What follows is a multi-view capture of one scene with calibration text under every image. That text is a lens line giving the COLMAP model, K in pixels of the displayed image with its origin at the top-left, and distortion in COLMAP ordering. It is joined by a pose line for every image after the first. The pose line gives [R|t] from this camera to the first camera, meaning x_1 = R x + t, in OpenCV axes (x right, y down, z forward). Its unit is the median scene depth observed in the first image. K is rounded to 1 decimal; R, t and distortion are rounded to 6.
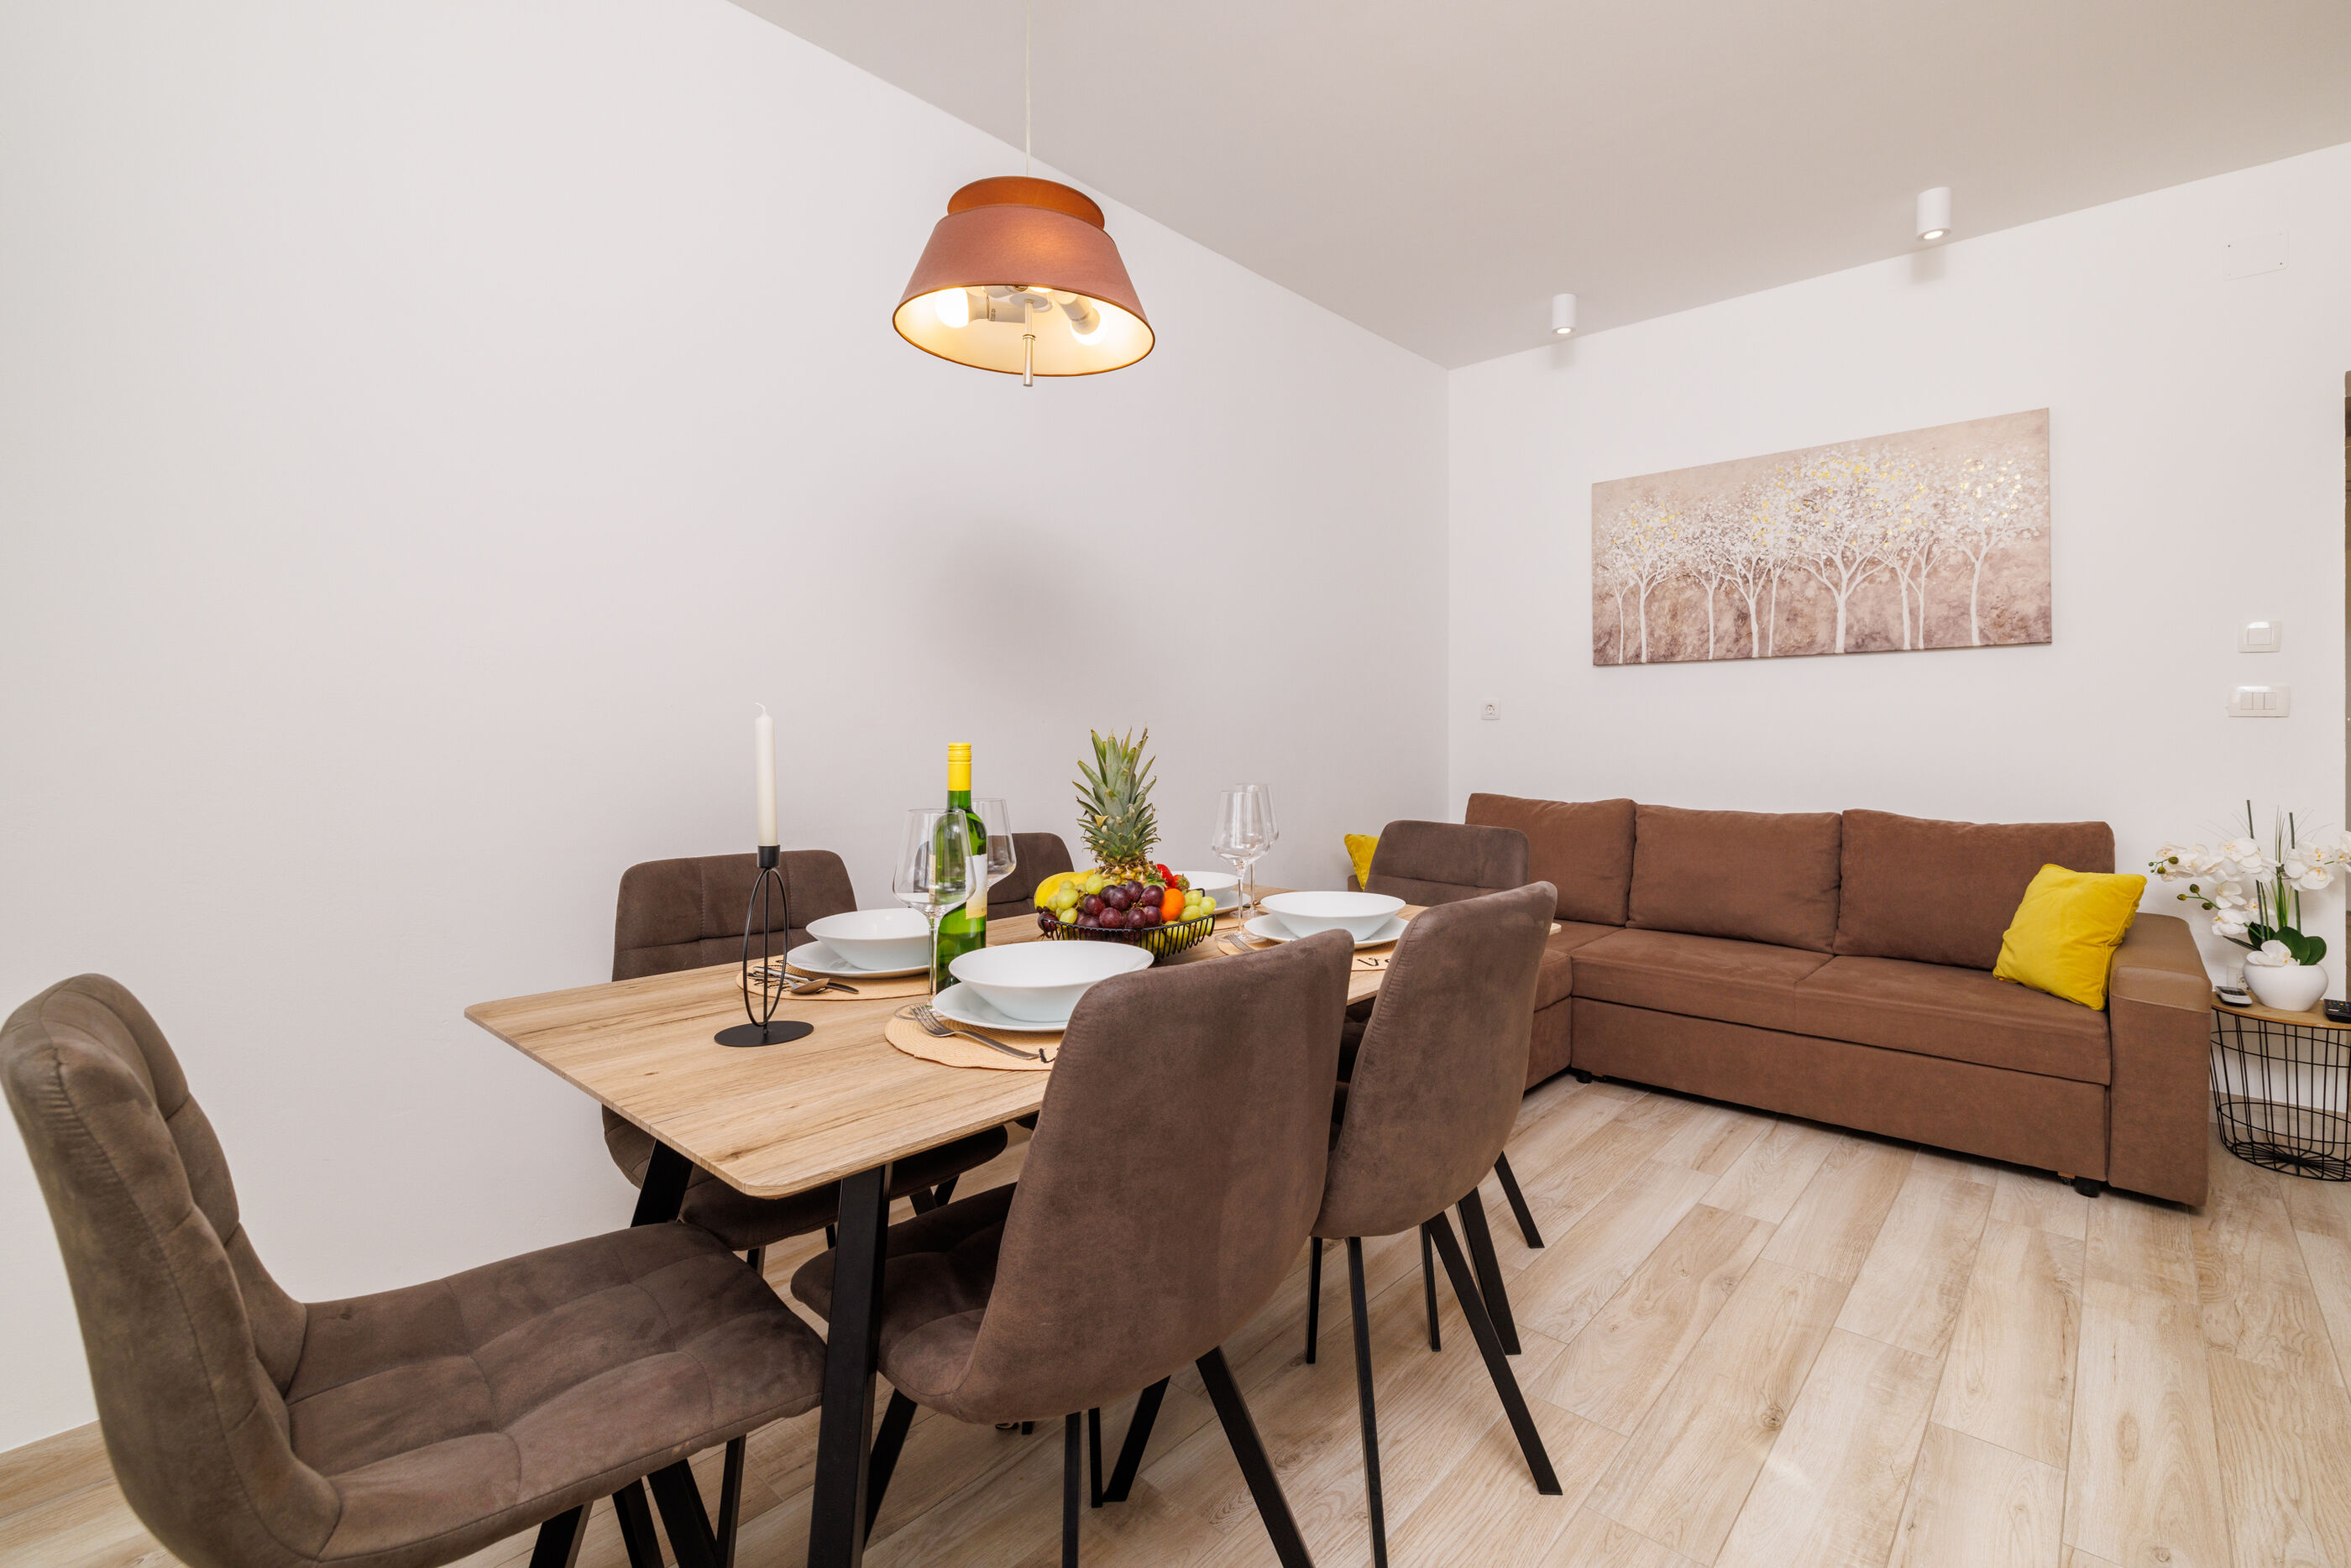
lens RADIAL K [[1056.8, 0, 1251.2], [0, 1056.8, 724.2], [0, 0, 1]] dist [0.013609, -0.000508]
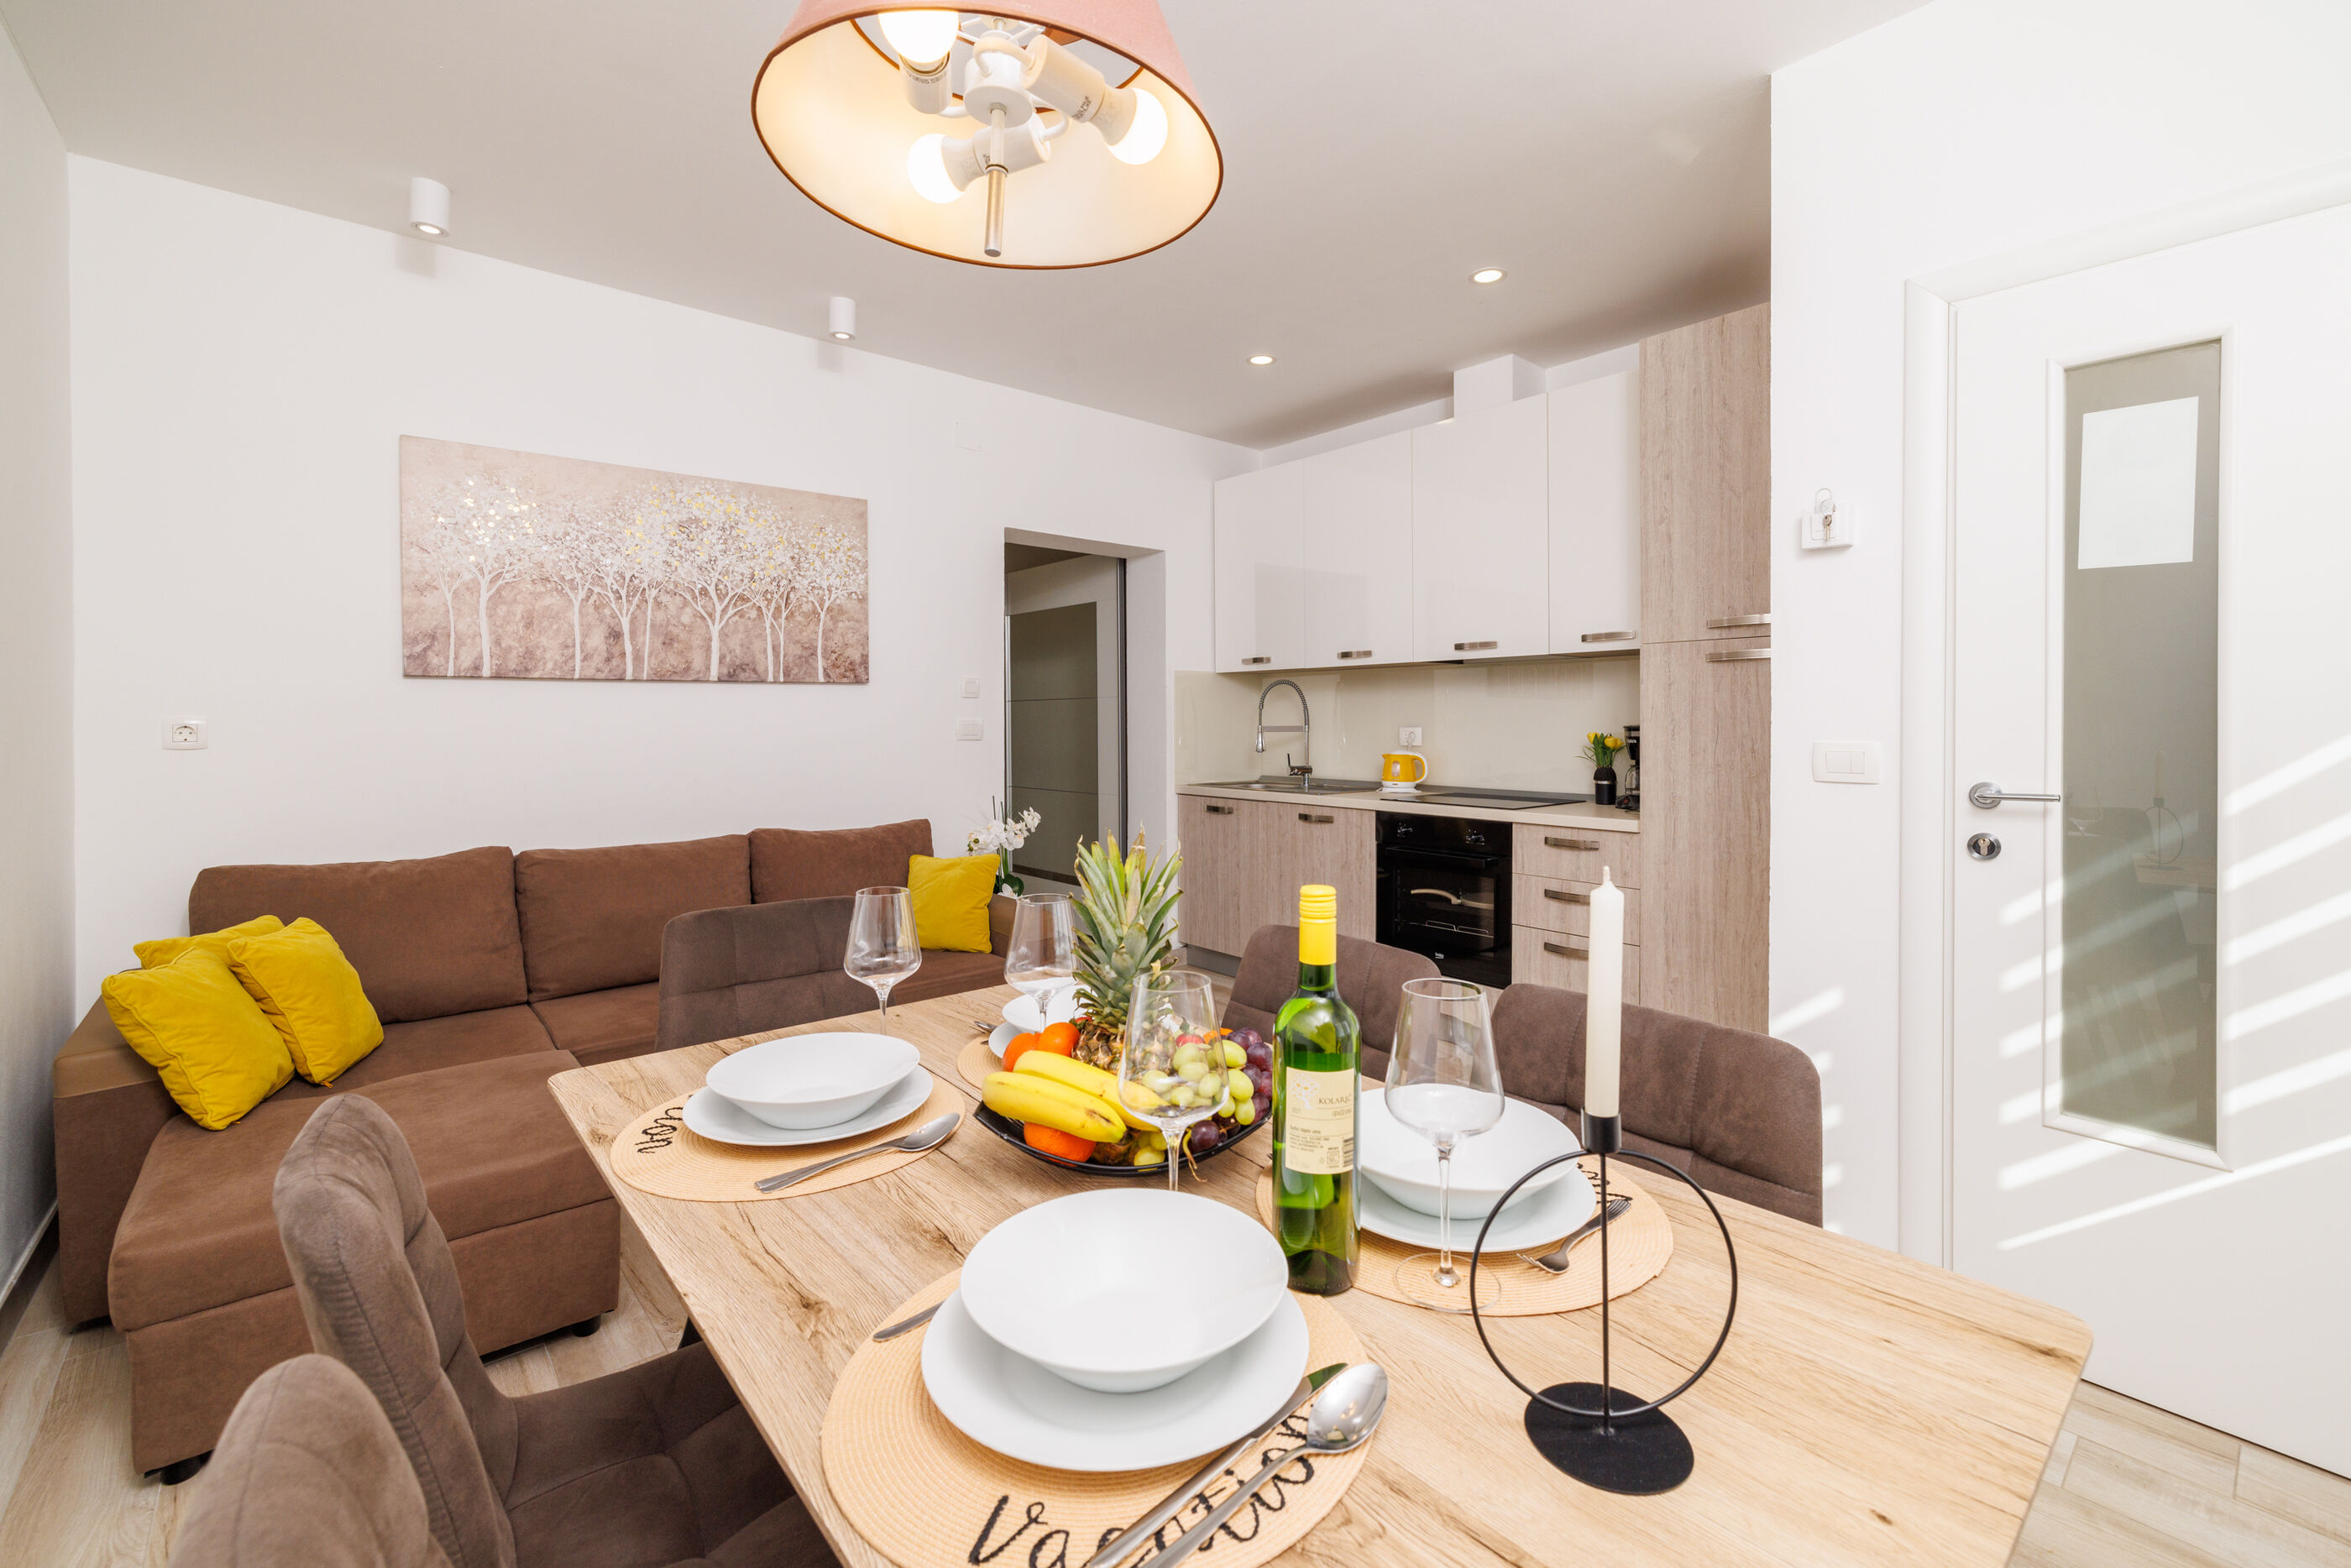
lens RADIAL K [[998.5, 0, 1200.3], [0, 998.5, 723.9], [0, 0, 1]] dist [0.000549, 0.001264]
pose [[0.147084, -0.001600, 0.989123, -0.368079], [-0.002178, 0.999996, 0.001941, -0.029816], [-0.989122, -0.002440, 0.147080, 0.412681]]
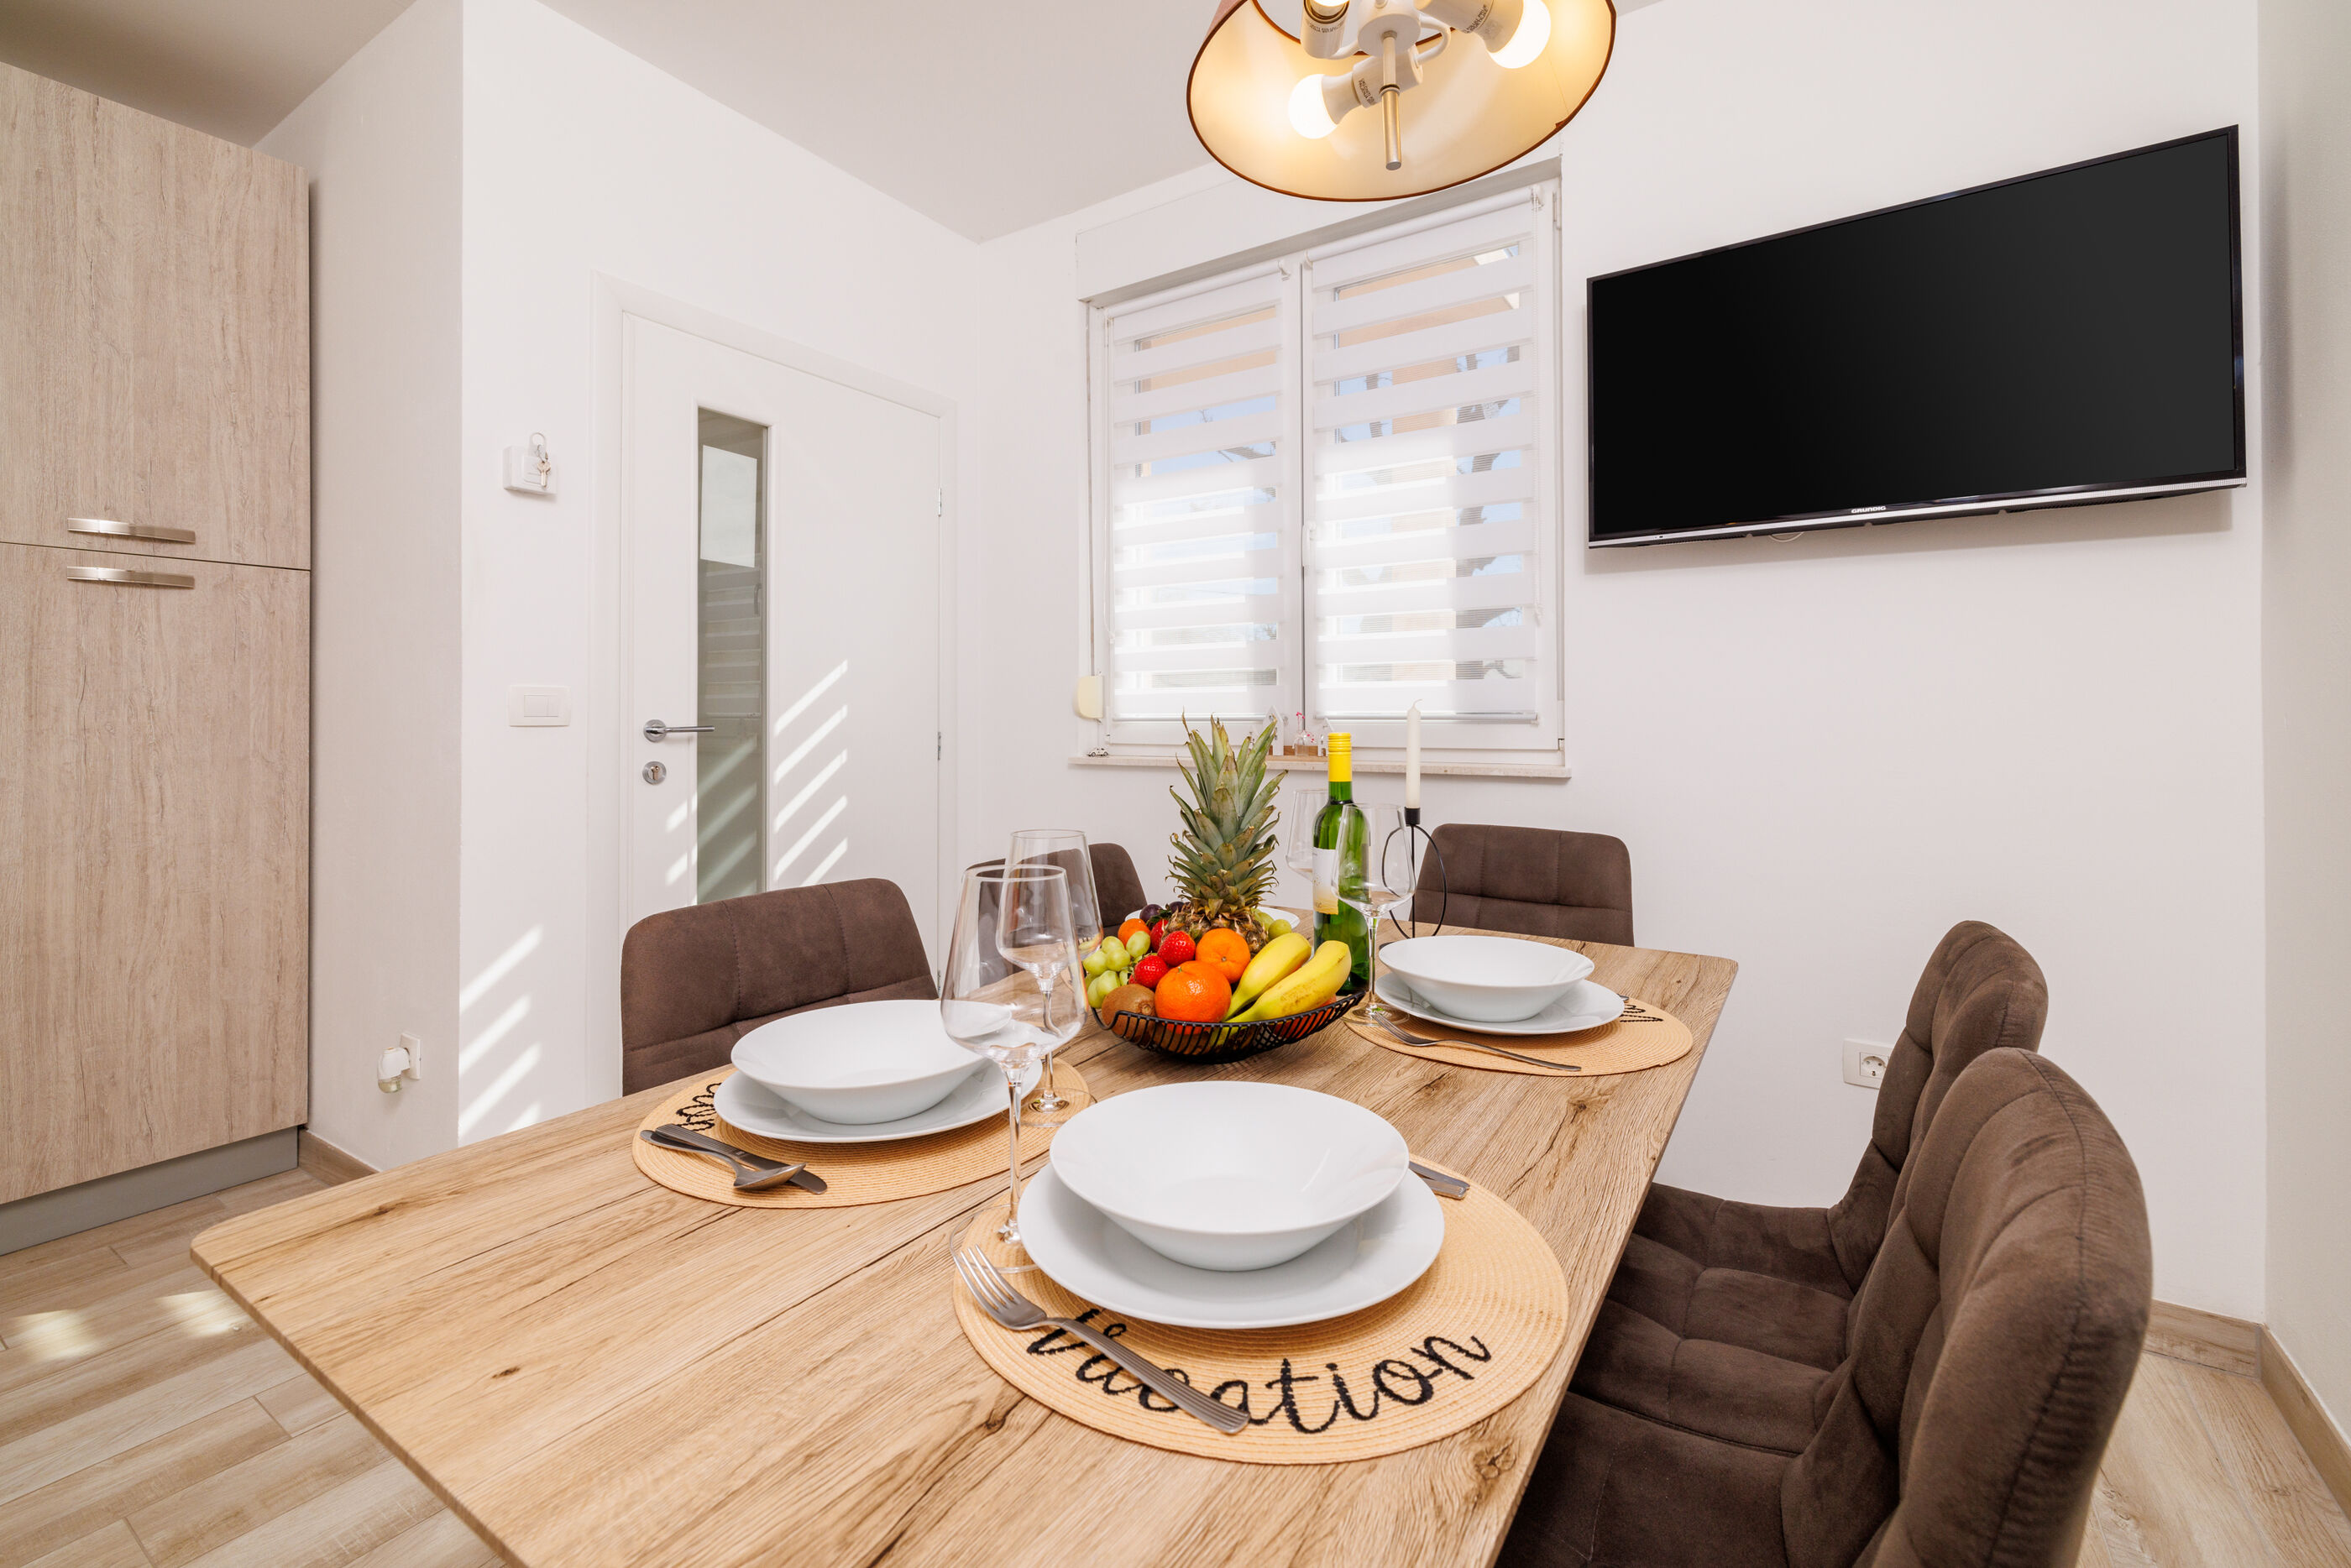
lens RADIAL K [[998.5, 0, 1164.5], [0, 998.5, 710.6], [0, 0, 1]] dist [0.000549, 0.001264]
pose [[-0.994677, 0.004459, -0.102941, -0.014746], [0.005235, 0.999960, -0.007265, 0.004672], [0.102905, -0.007765, -0.994661, 0.787935]]
